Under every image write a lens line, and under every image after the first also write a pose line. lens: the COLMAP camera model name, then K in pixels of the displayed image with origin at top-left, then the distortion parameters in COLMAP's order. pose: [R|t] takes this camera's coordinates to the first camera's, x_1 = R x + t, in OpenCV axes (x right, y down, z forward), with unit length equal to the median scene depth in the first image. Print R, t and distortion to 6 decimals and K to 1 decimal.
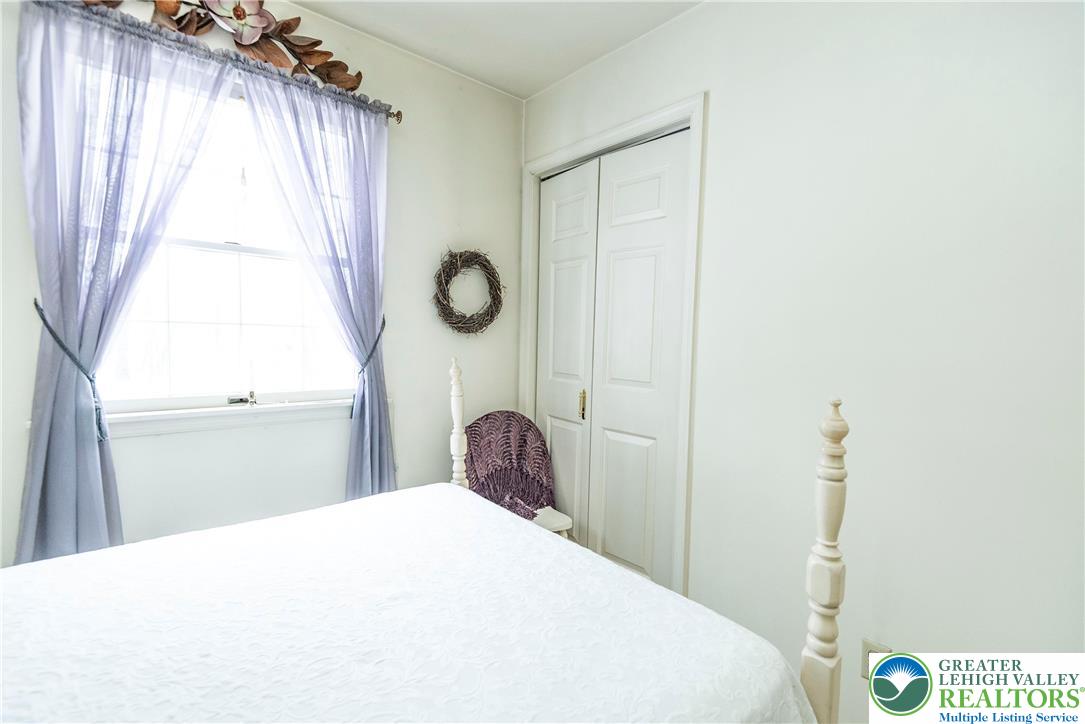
lens RADIAL K [[491.8, 0, 542.4], [0, 491.8, 367.6], [0, 0, 1]] dist [0.018189, -0.007268]
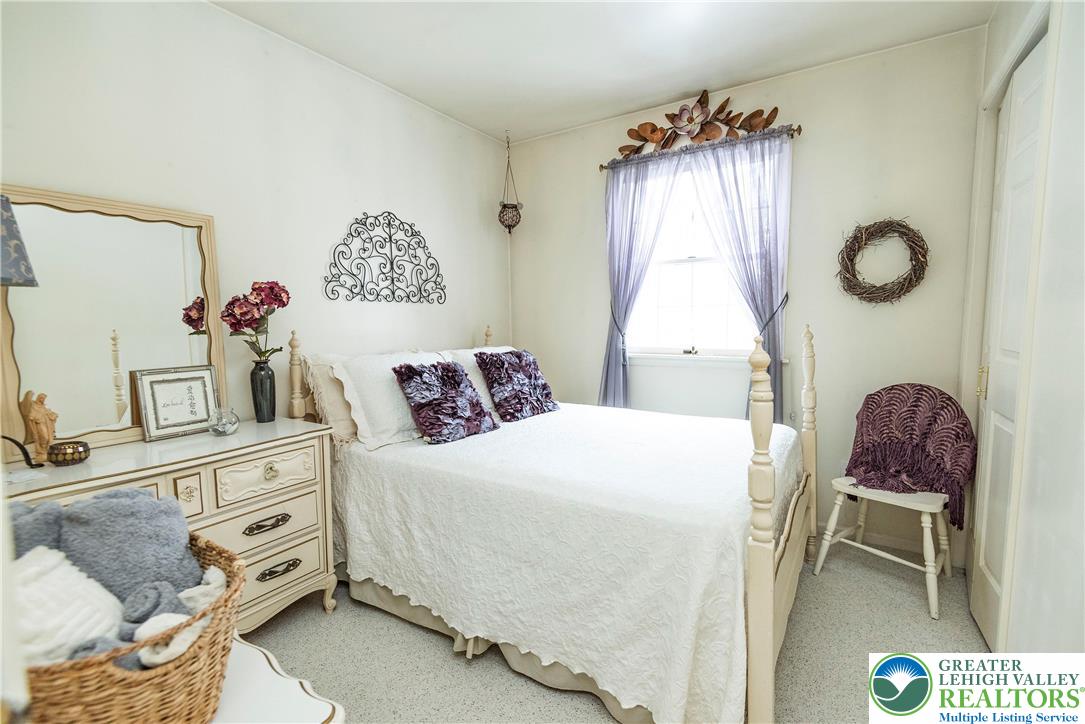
lens RADIAL K [[491.8, 0, 544.1], [0, 491.8, 360.2], [0, 0, 1]] dist [0.018189, -0.007268]
pose [[0.281856, 0.051008, -0.958100, 0.748989], [-0.046314, 0.998145, 0.039515, 0.046459], [0.958338, 0.033236, 0.283695, 0.063473]]
